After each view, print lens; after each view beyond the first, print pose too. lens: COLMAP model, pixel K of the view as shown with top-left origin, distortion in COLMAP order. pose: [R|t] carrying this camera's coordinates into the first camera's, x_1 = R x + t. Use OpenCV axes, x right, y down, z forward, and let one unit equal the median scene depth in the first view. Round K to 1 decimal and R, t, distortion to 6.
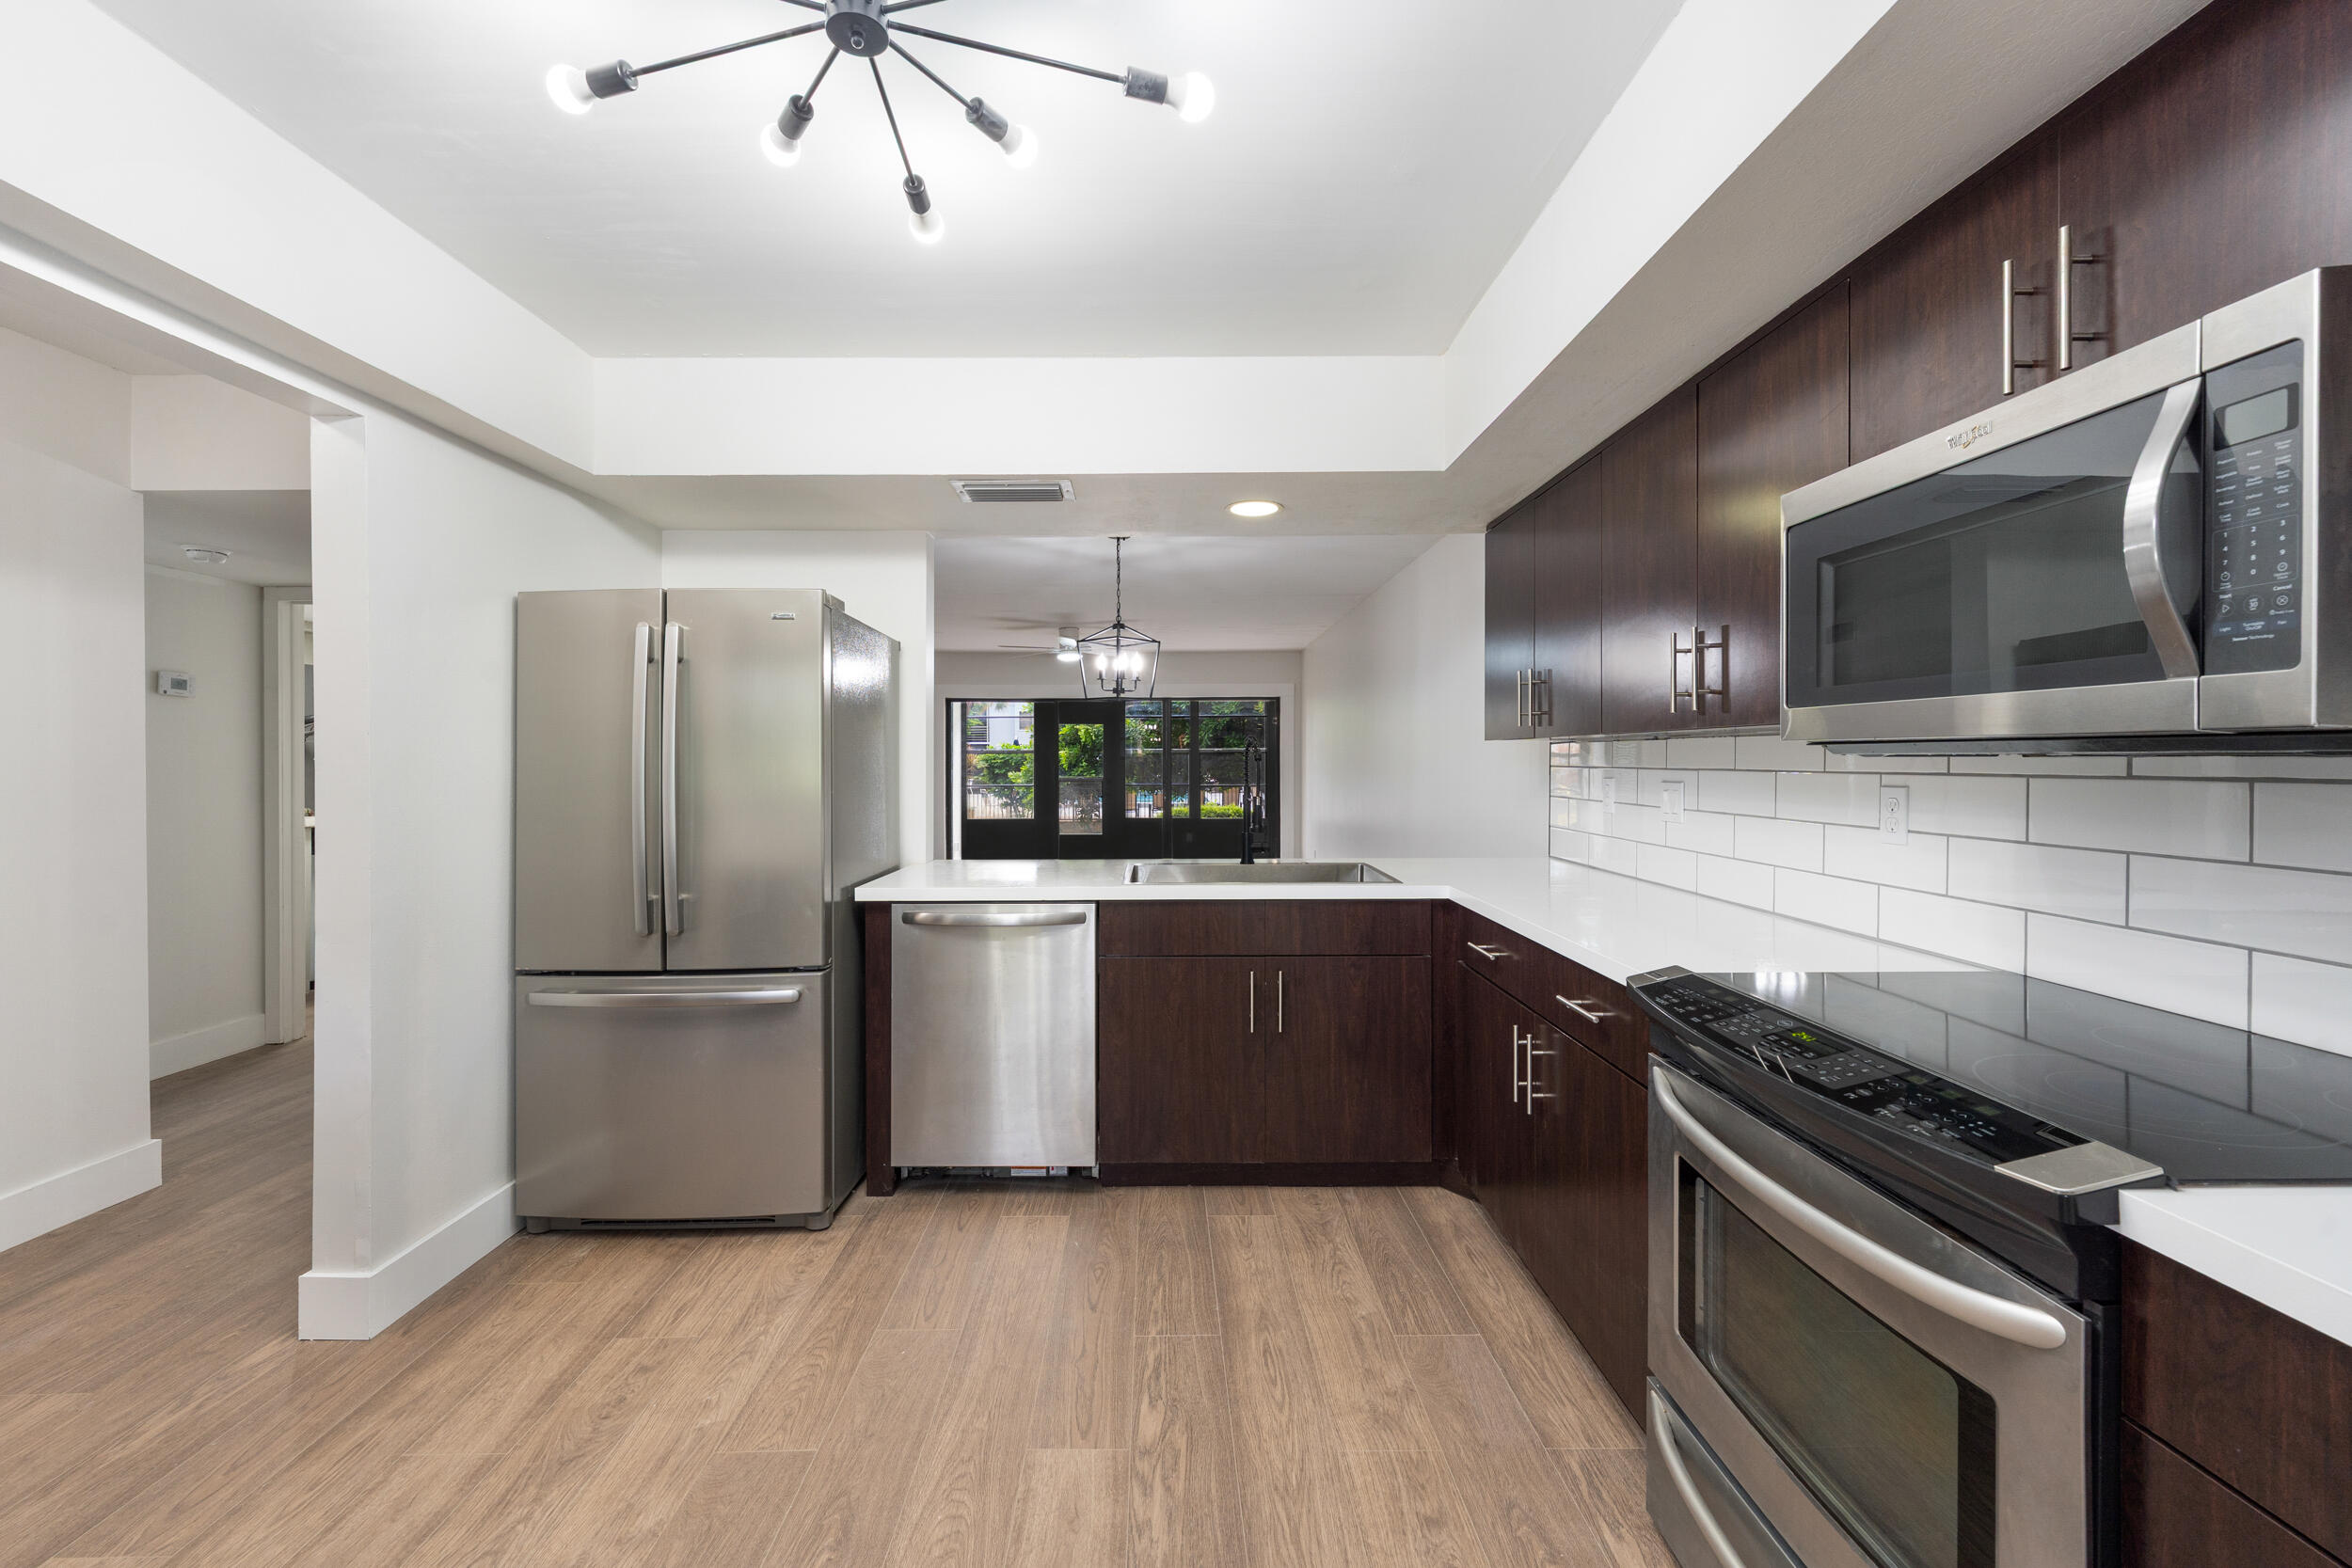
lens RADIAL K [[975.9, 0, 1172.7], [0, 975.9, 760.3], [0, 0, 1]] dist [0.000413, -0.000427]
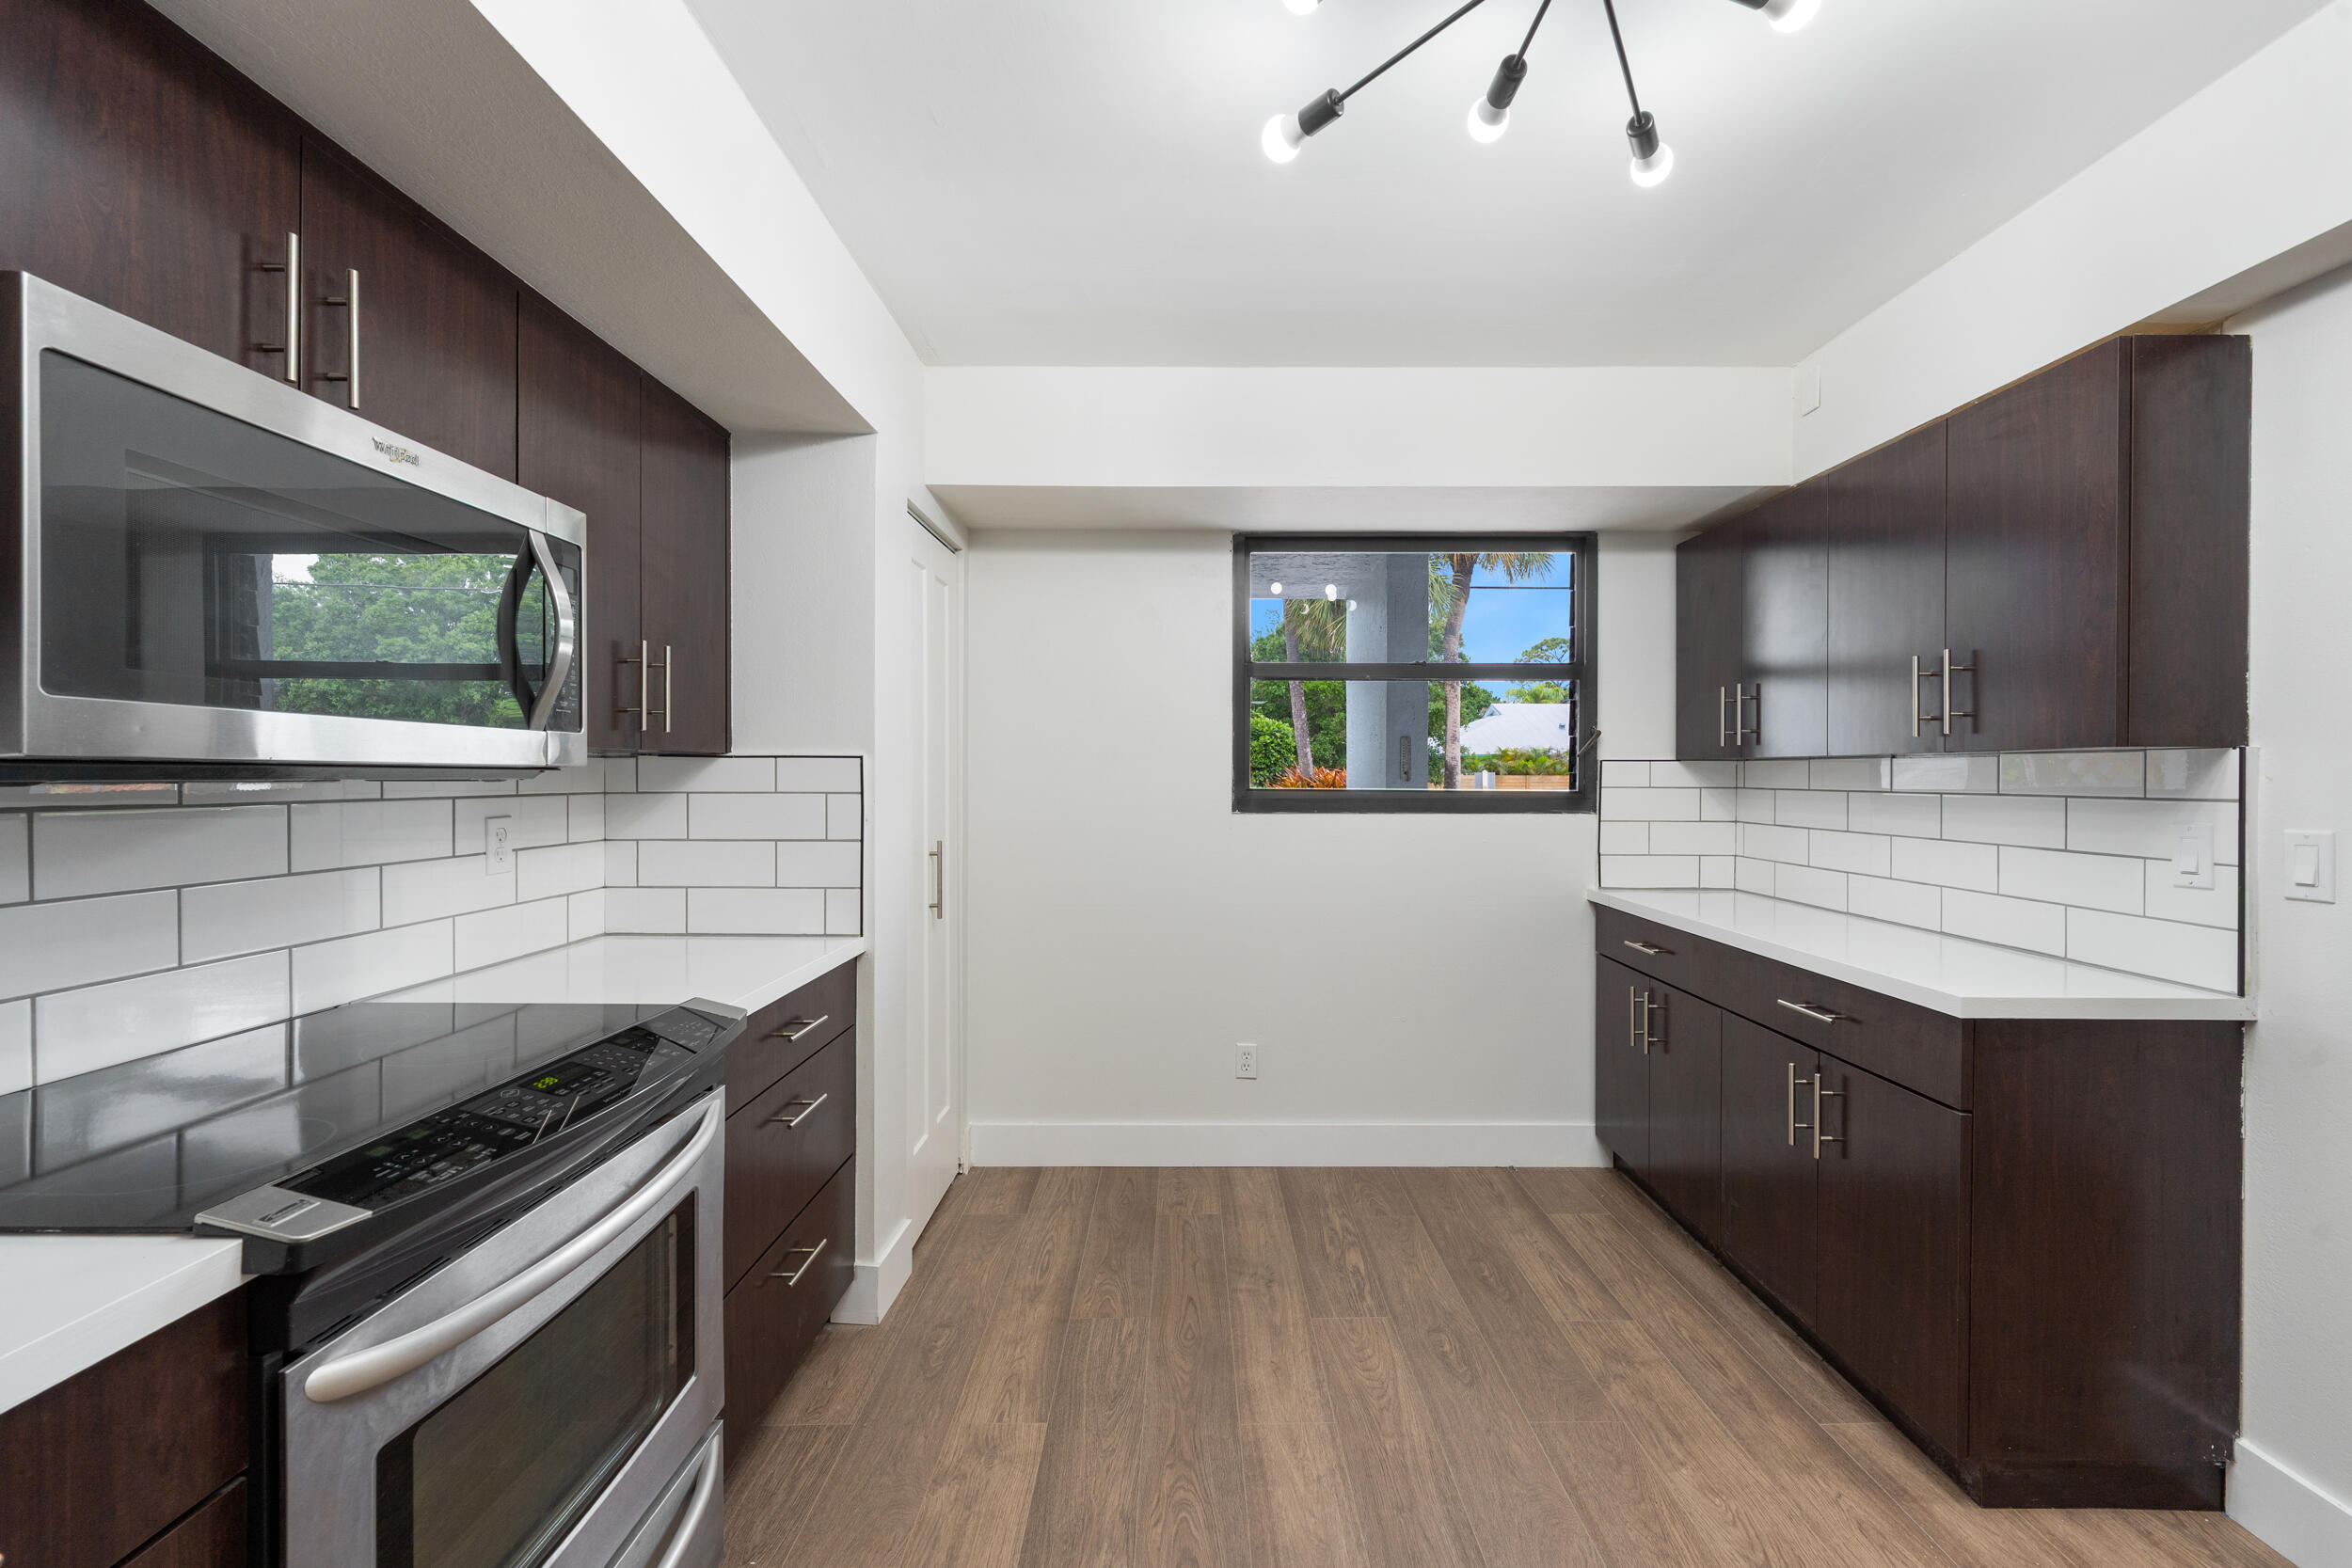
lens RADIAL K [[988.8, 0, 1190.7], [0, 988.8, 777.0], [0, 0, 1]] dist [0.000863, -0.000135]
pose [[-0.999928, 0.004536, 0.011122, 0.004903], [0.004572, 0.999984, 0.003269, -0.004492], [-0.011107, 0.003319, -0.999933, 1.195342]]
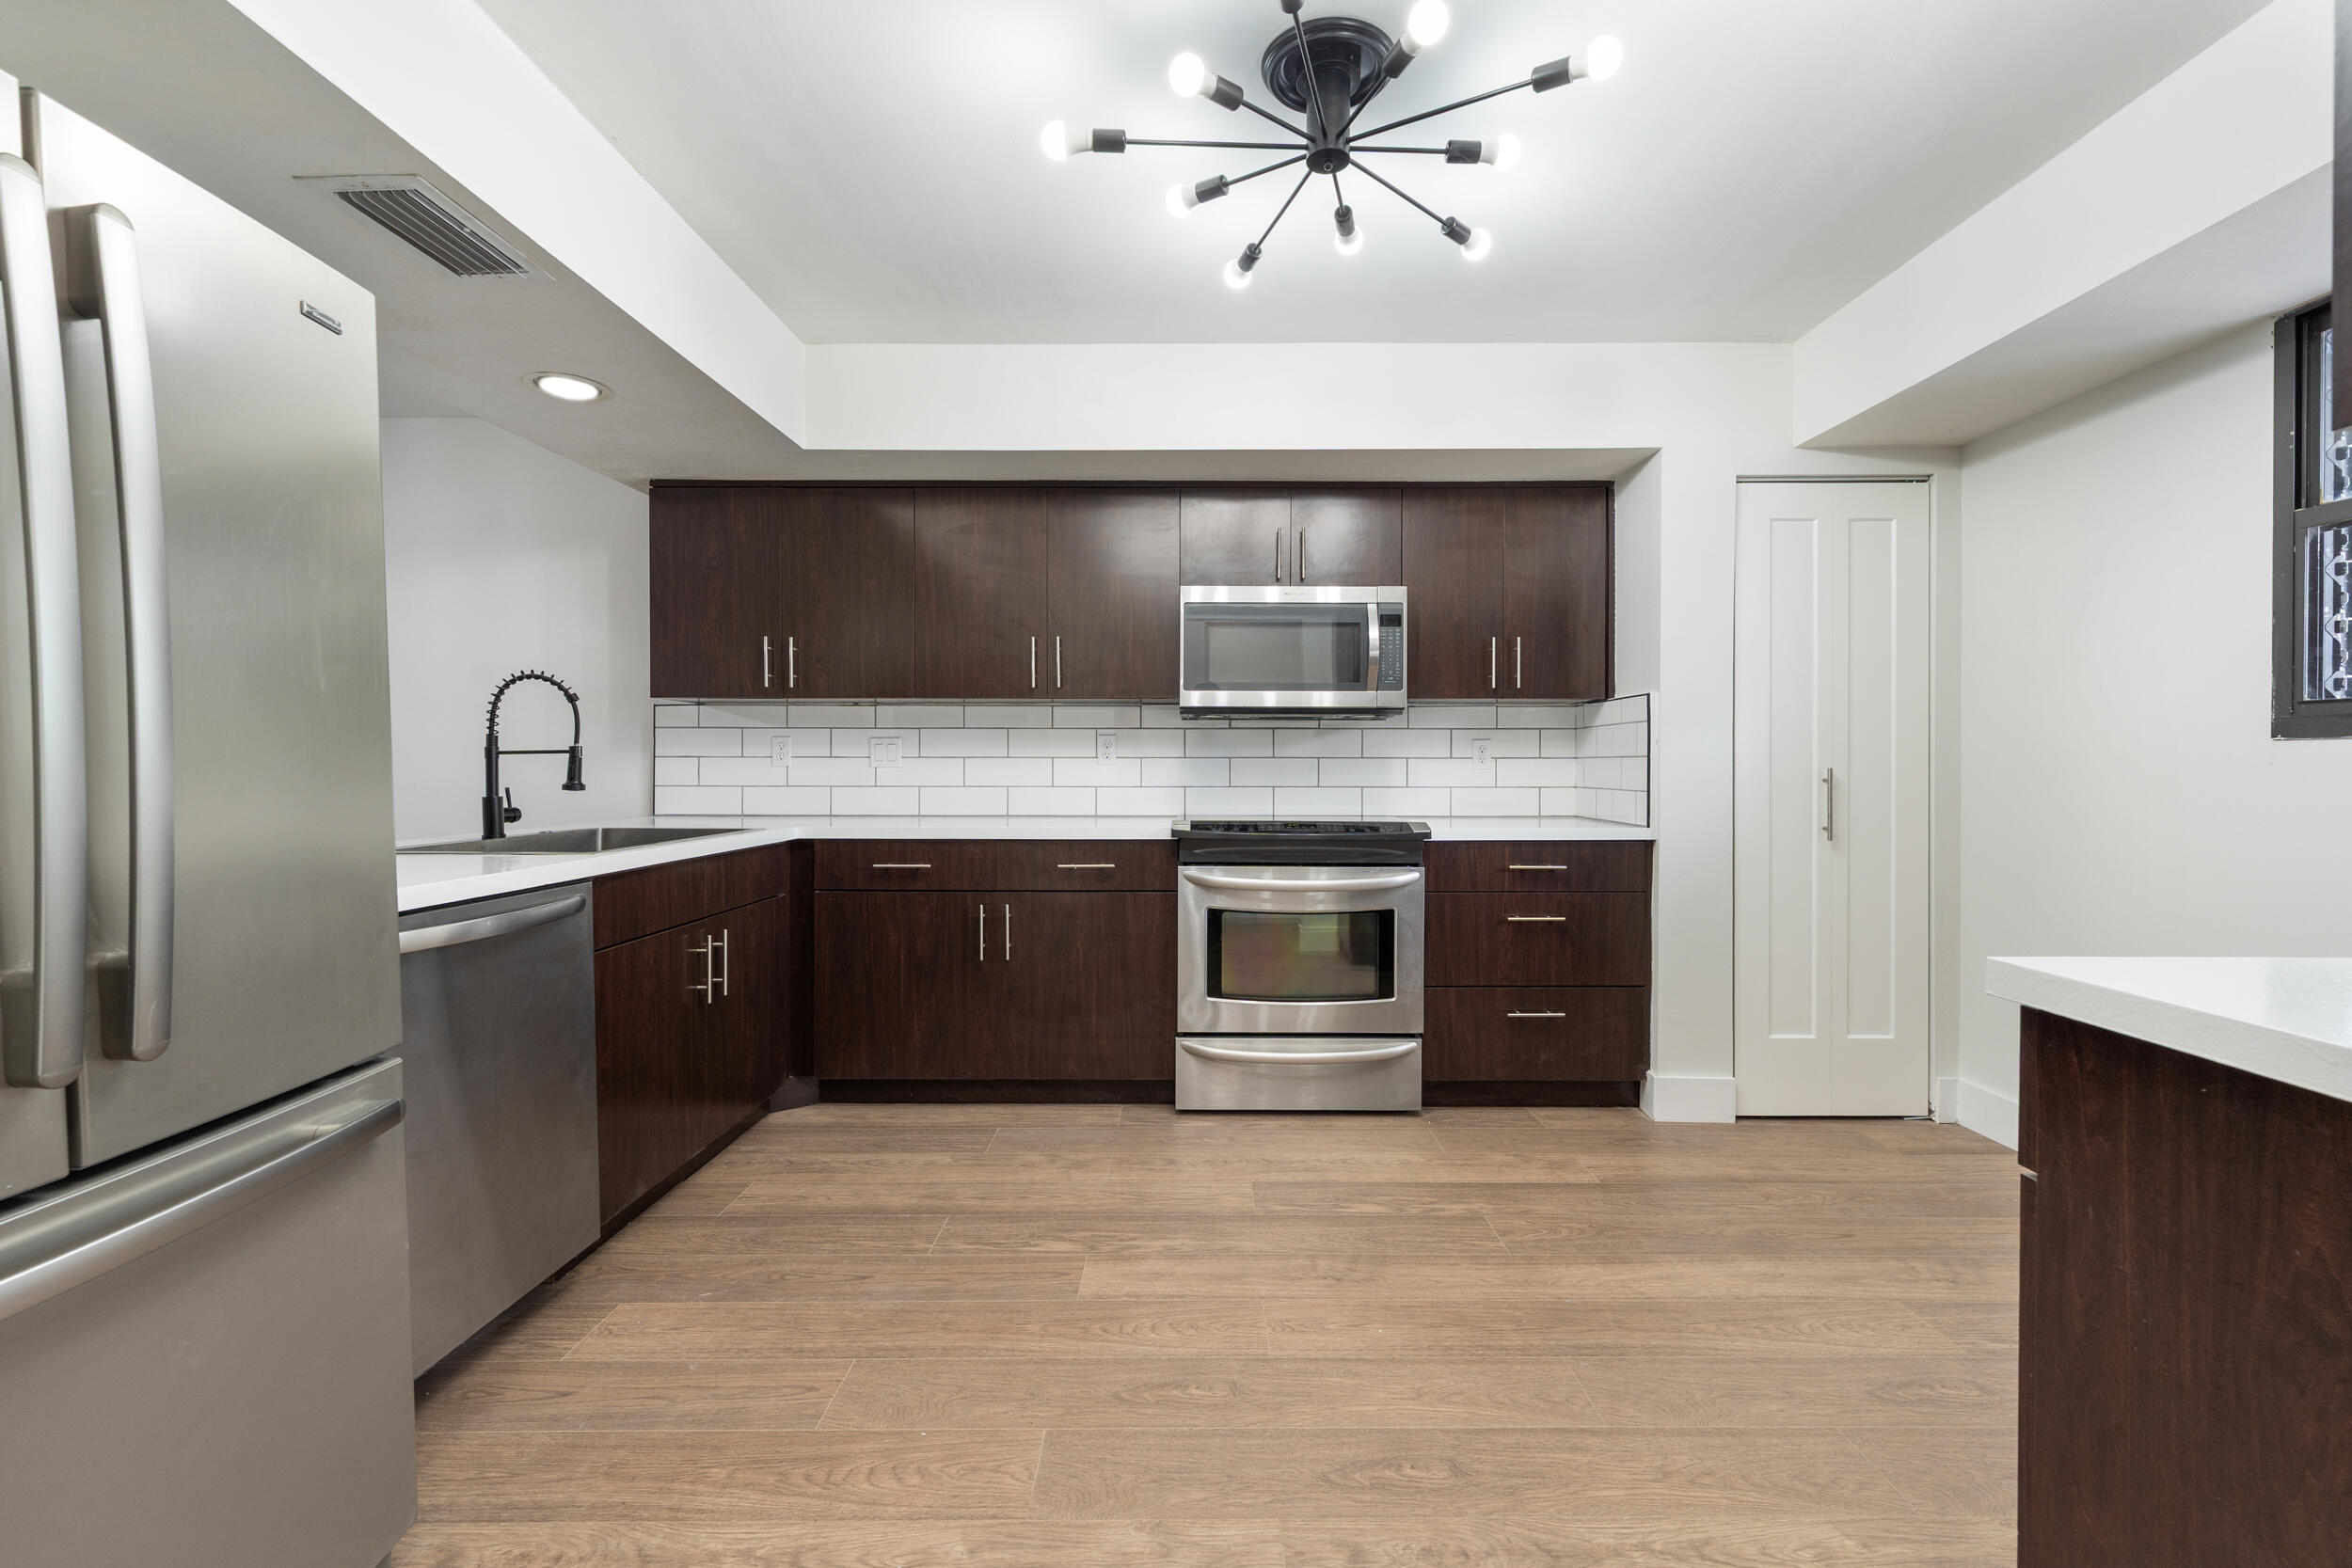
lens RADIAL K [[963.5, 0, 1179.0], [0, 963.5, 776.6], [0, 0, 1]] dist [0.002105, 0.000037]
pose [[0.027205, -0.007976, 0.999598, -1.095921], [0.000877, 0.999968, 0.007955, 0.088048], [-0.999629, 0.000661, 0.027211, 0.752660]]
